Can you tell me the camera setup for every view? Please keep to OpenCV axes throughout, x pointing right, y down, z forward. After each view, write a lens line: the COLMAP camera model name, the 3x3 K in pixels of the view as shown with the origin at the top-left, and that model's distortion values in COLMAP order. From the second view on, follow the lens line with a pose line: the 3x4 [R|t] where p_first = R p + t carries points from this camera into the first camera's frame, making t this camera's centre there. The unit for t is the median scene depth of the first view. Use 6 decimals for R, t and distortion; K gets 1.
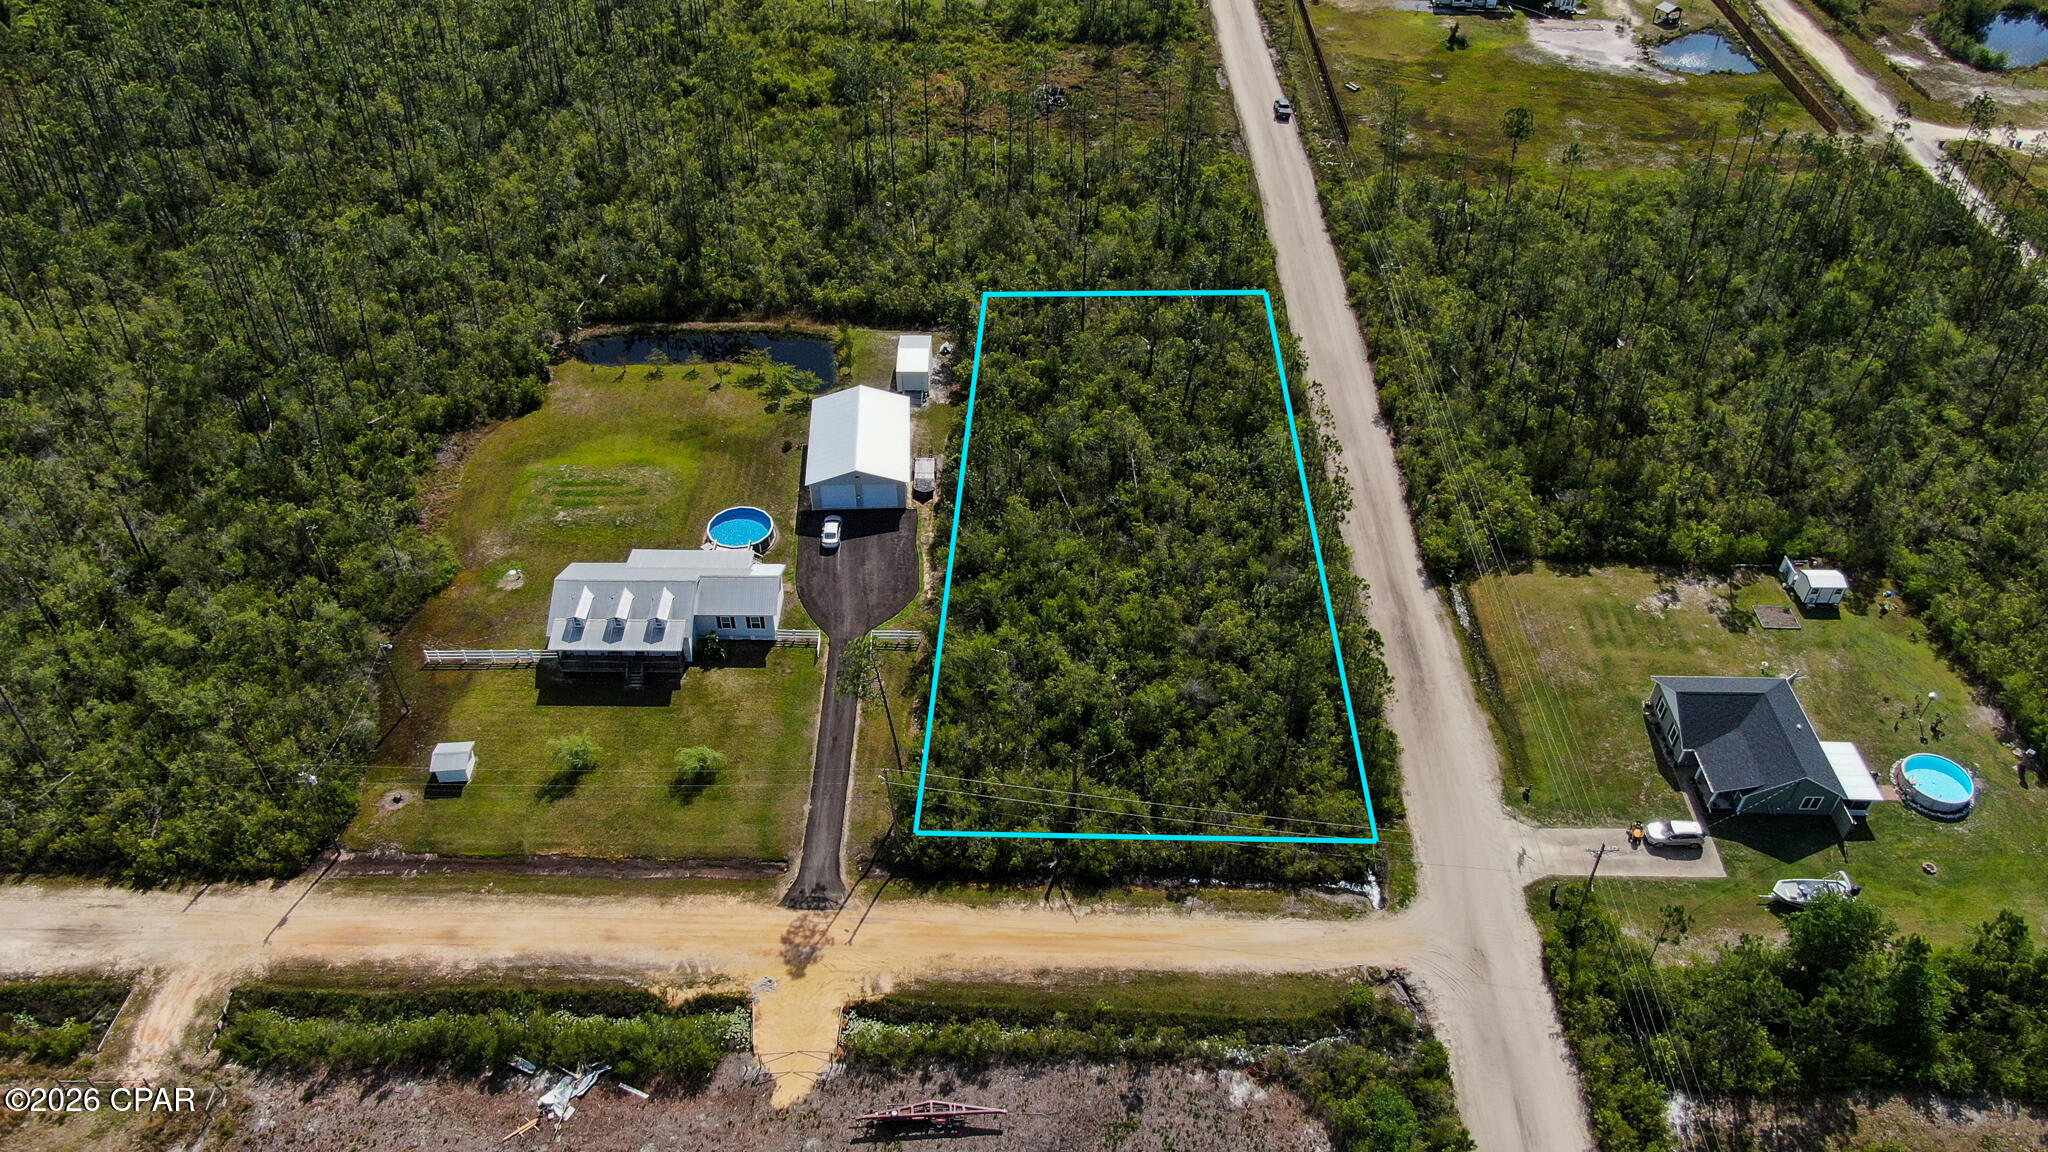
lens RADIAL K [[1466.2, 0, 1024.0], [0, 1466.2, 576.0], [0, 0, 1]] dist [-0.019754, 0.007854]
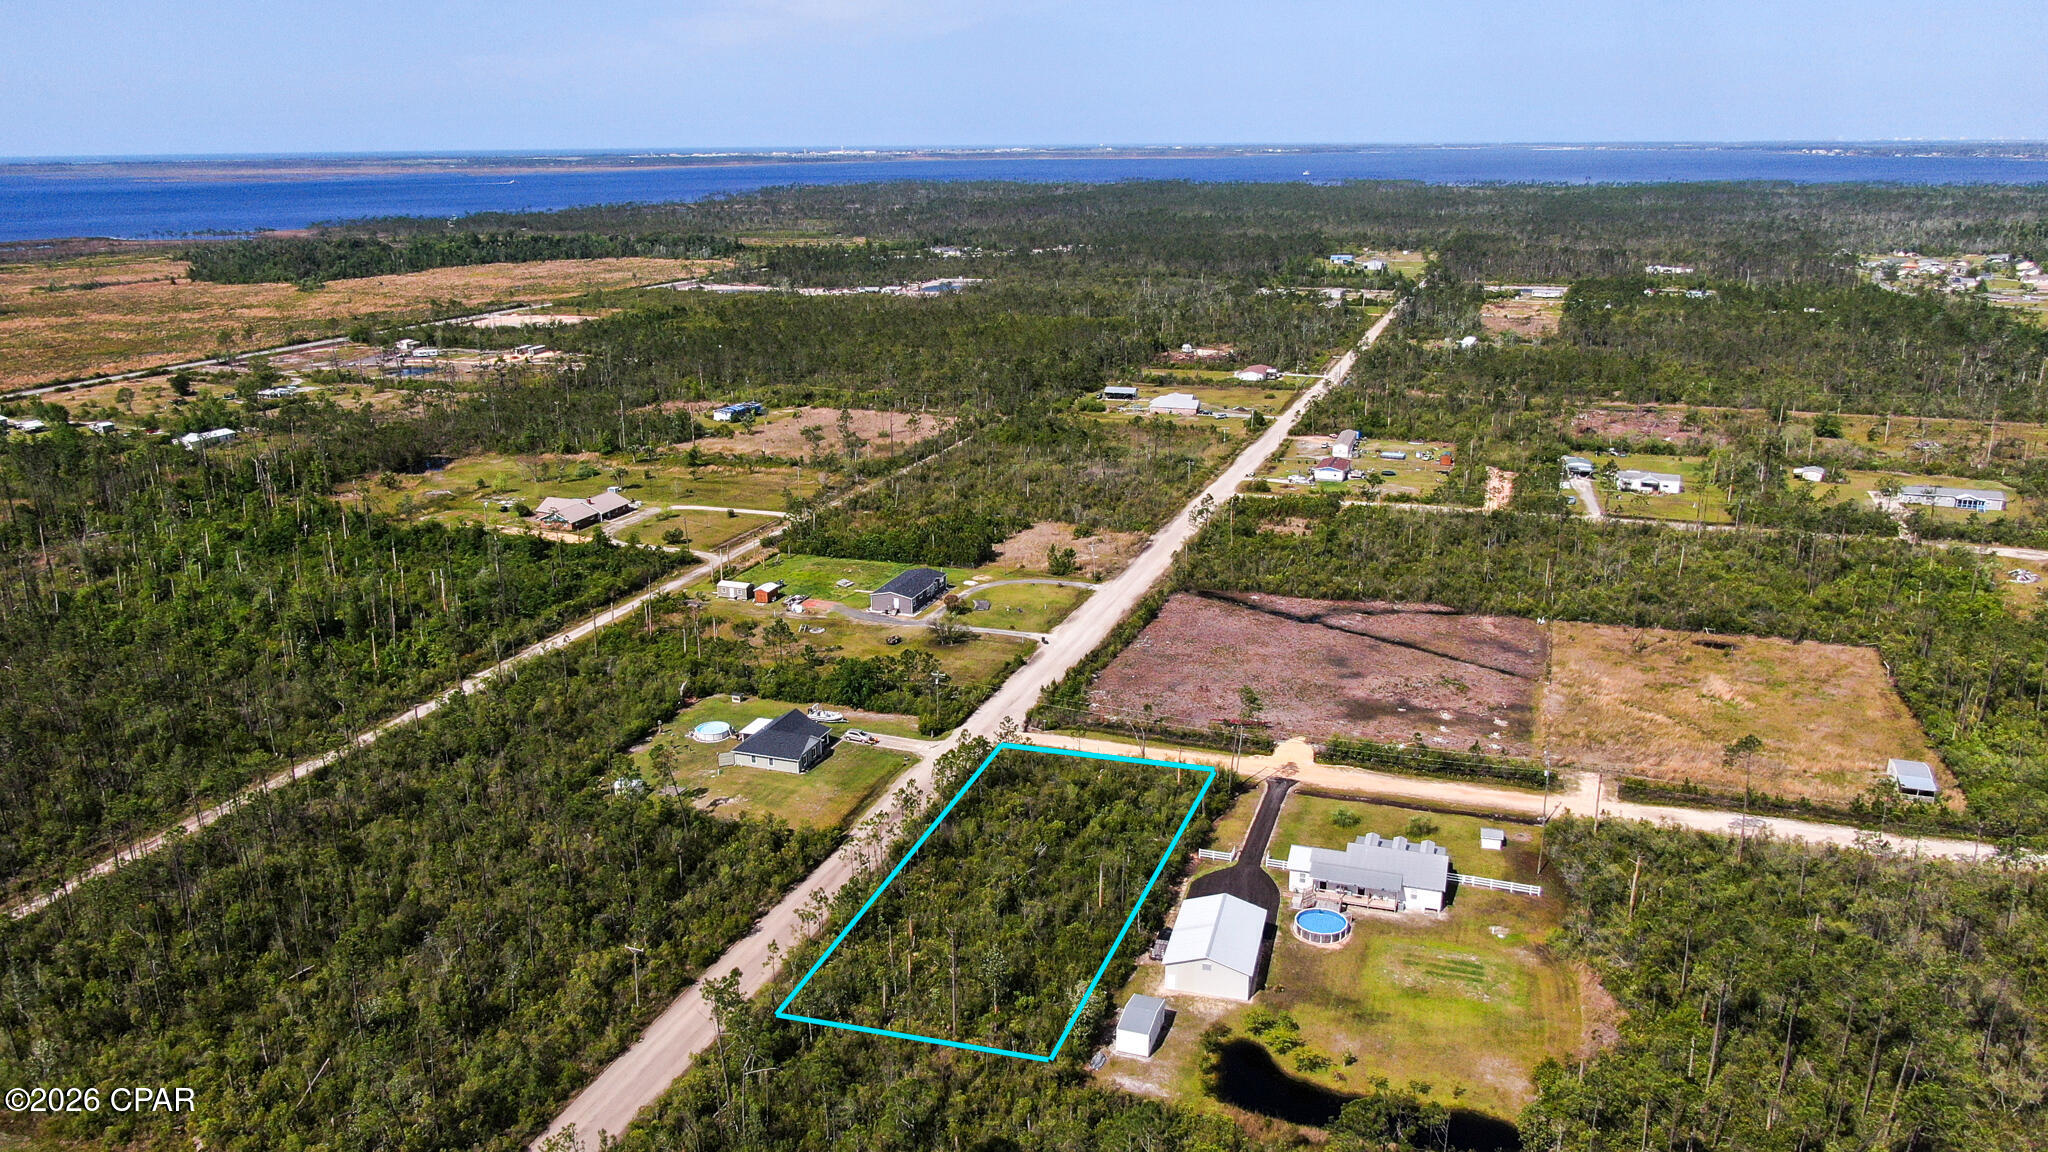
lens RADIAL K [[1466.2, 0, 1024.0], [0, 1466.2, 576.0], [0, 0, 1]] dist [-0.019754, 0.007854]
pose [[-0.946415, -0.093623, 0.309086, -0.367336], [0.211300, 0.544275, 0.811861, -1.488394], [-0.244237, 0.833667, -0.495327, 1.684378]]
